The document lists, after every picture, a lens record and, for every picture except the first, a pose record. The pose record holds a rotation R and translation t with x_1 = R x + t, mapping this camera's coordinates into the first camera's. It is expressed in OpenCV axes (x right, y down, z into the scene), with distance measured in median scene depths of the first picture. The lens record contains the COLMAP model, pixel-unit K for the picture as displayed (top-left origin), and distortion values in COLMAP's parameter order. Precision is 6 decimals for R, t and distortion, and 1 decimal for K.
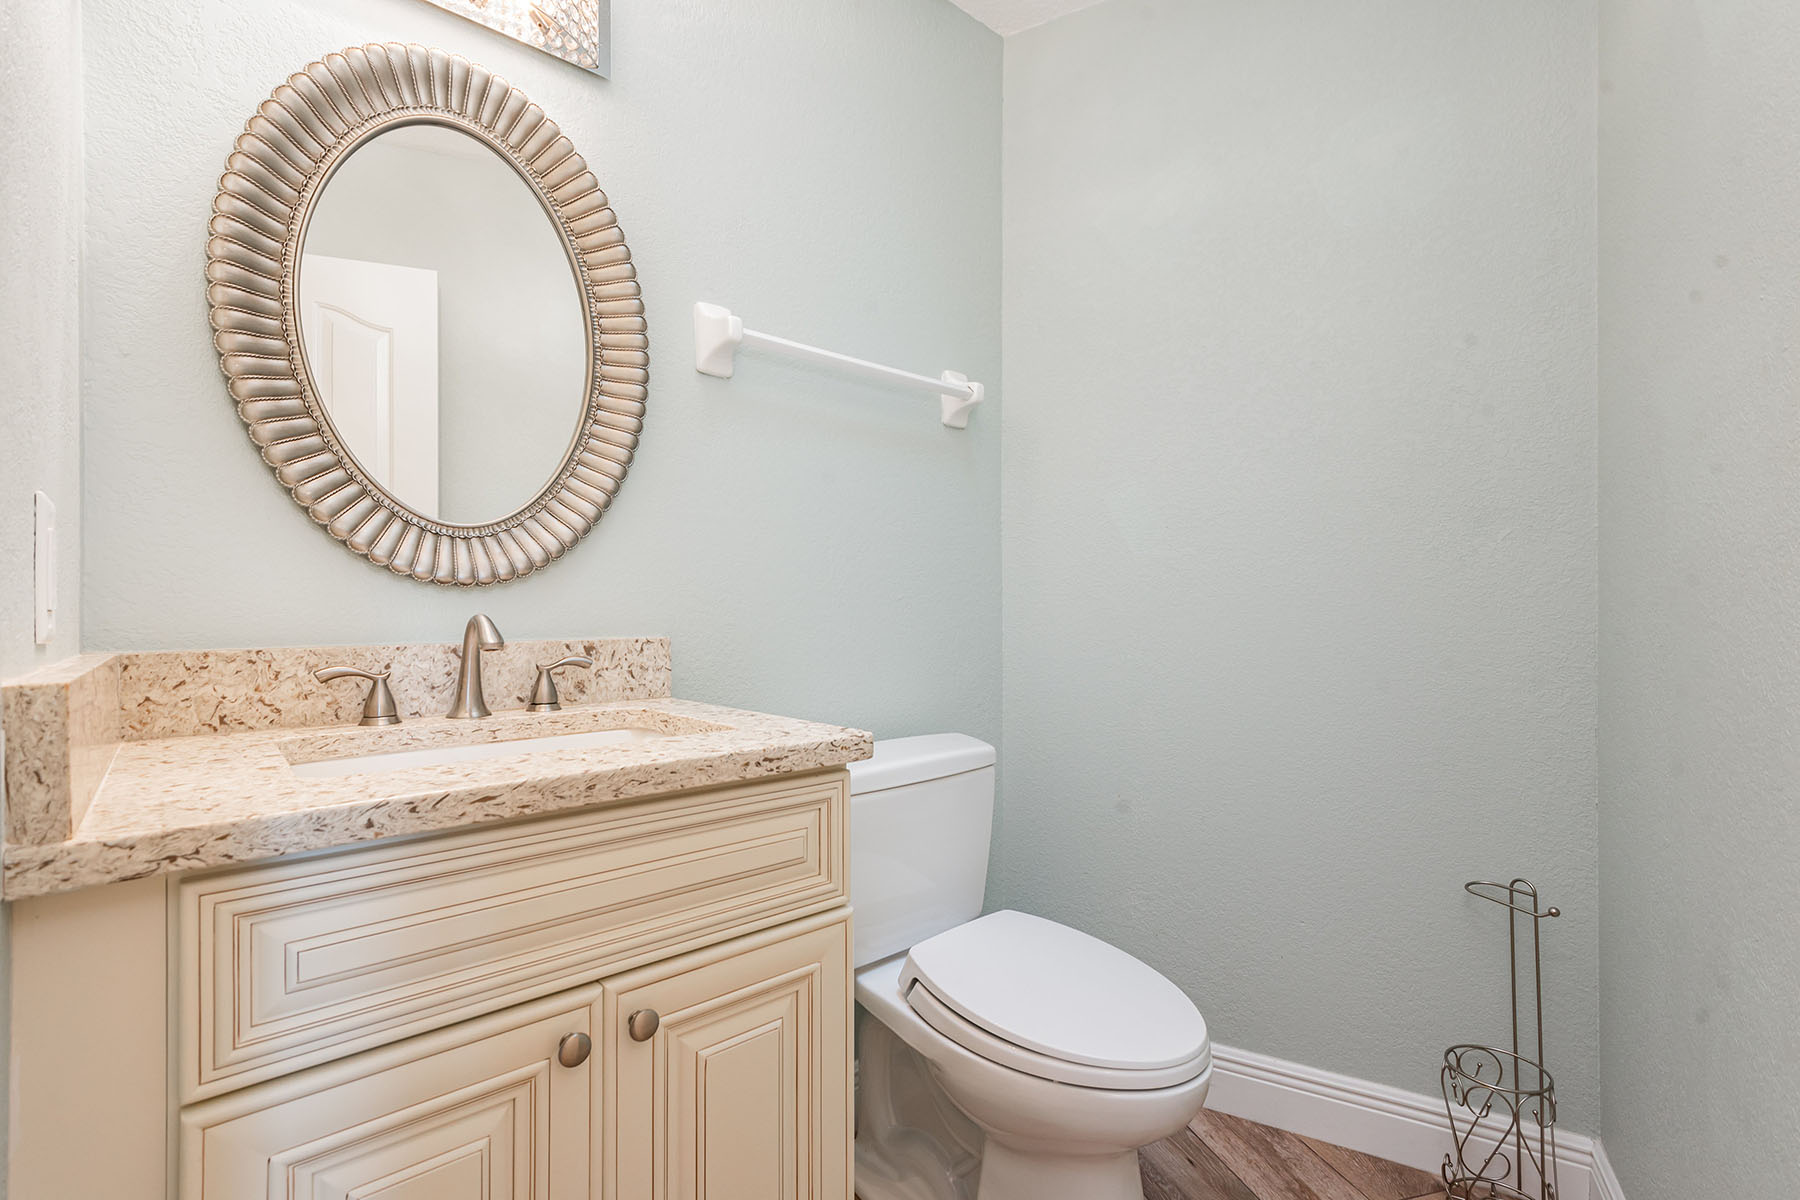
lens RADIAL K [[808.3, 0, 886.4], [0, 808.3, 614.4], [0, 0, 1]] dist [0.007277, -0.001735]
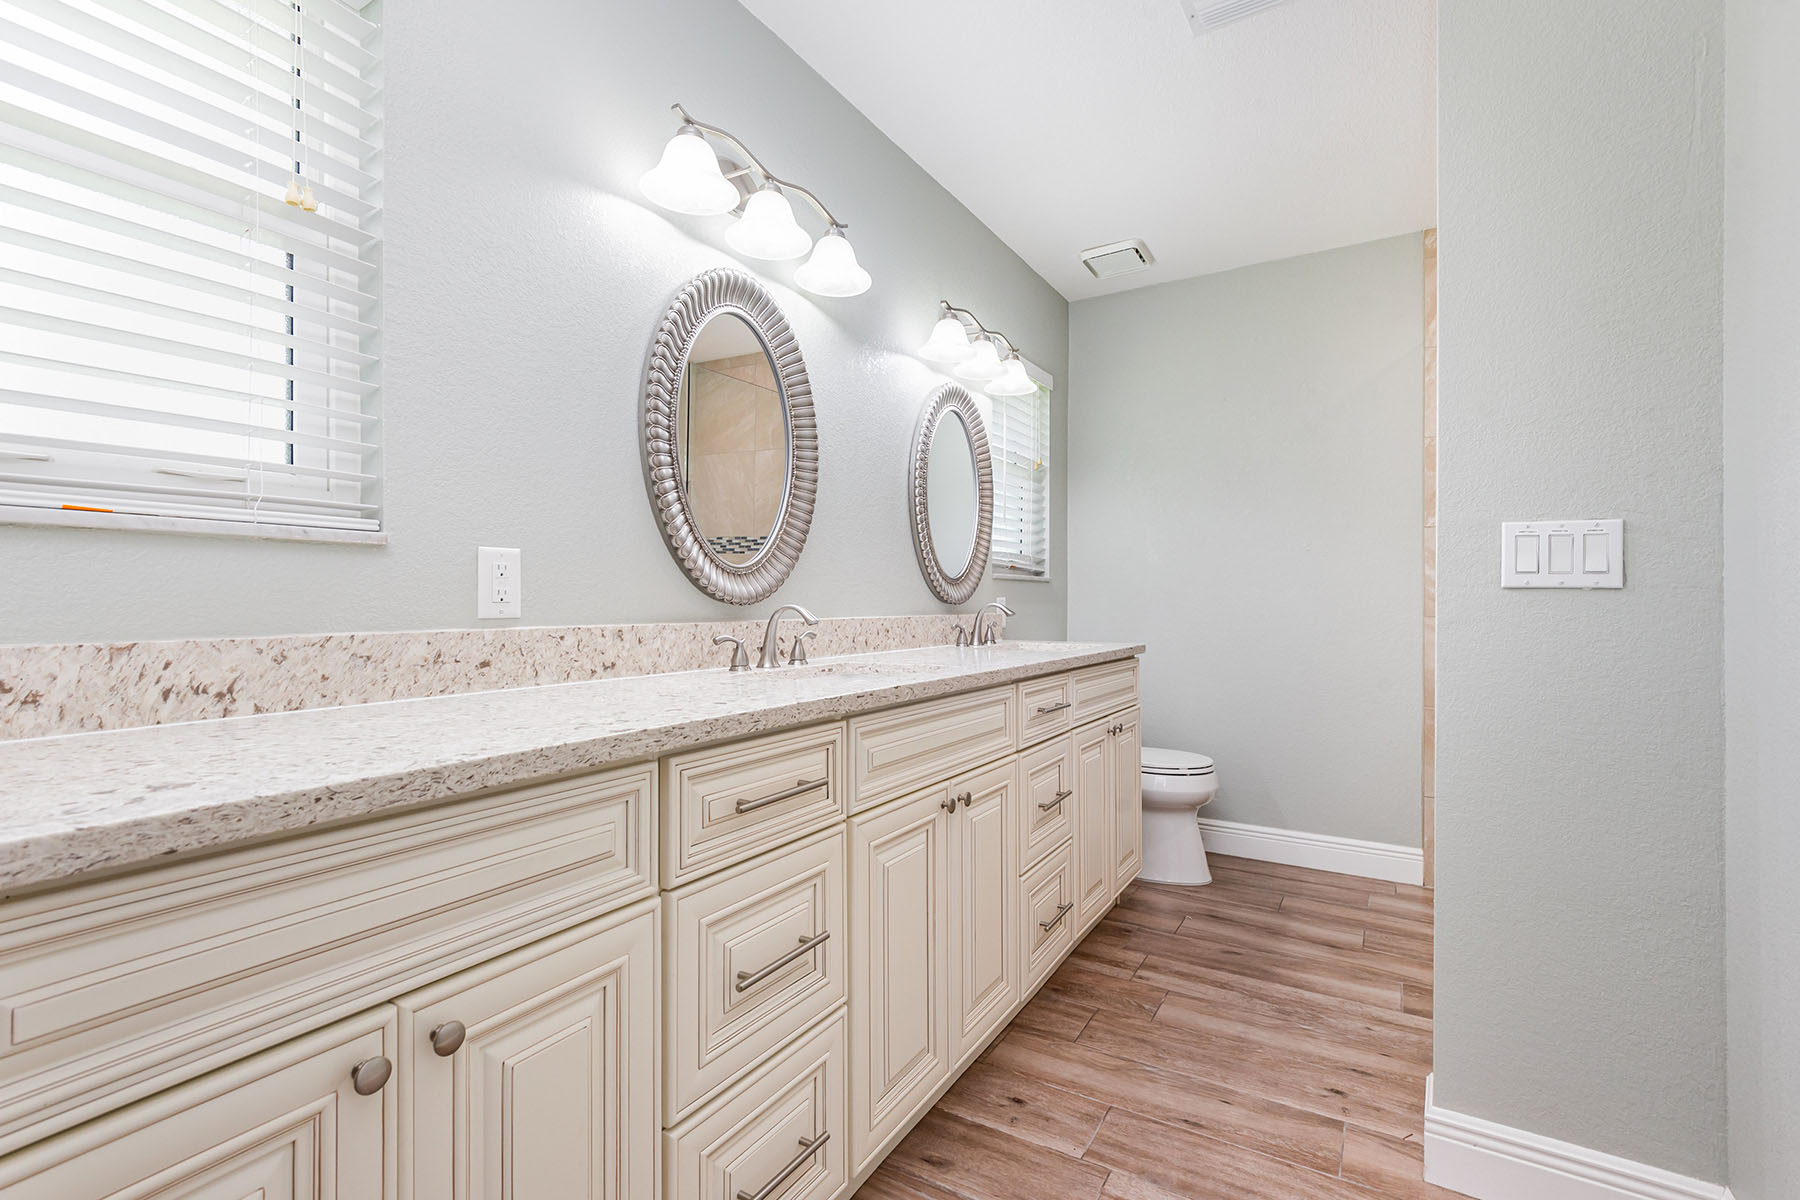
lens RADIAL K [[808.3, 0, 908.5], [0, 808.3, 598.2], [0, 0, 1]] dist [0.007277, -0.001735]
pose [[0.949421, 0.002790, 0.313994, -0.086526], [0.000462, 0.999947, -0.010280, 0.000339], [-0.314006, 0.009905, 0.949369, -0.076098]]
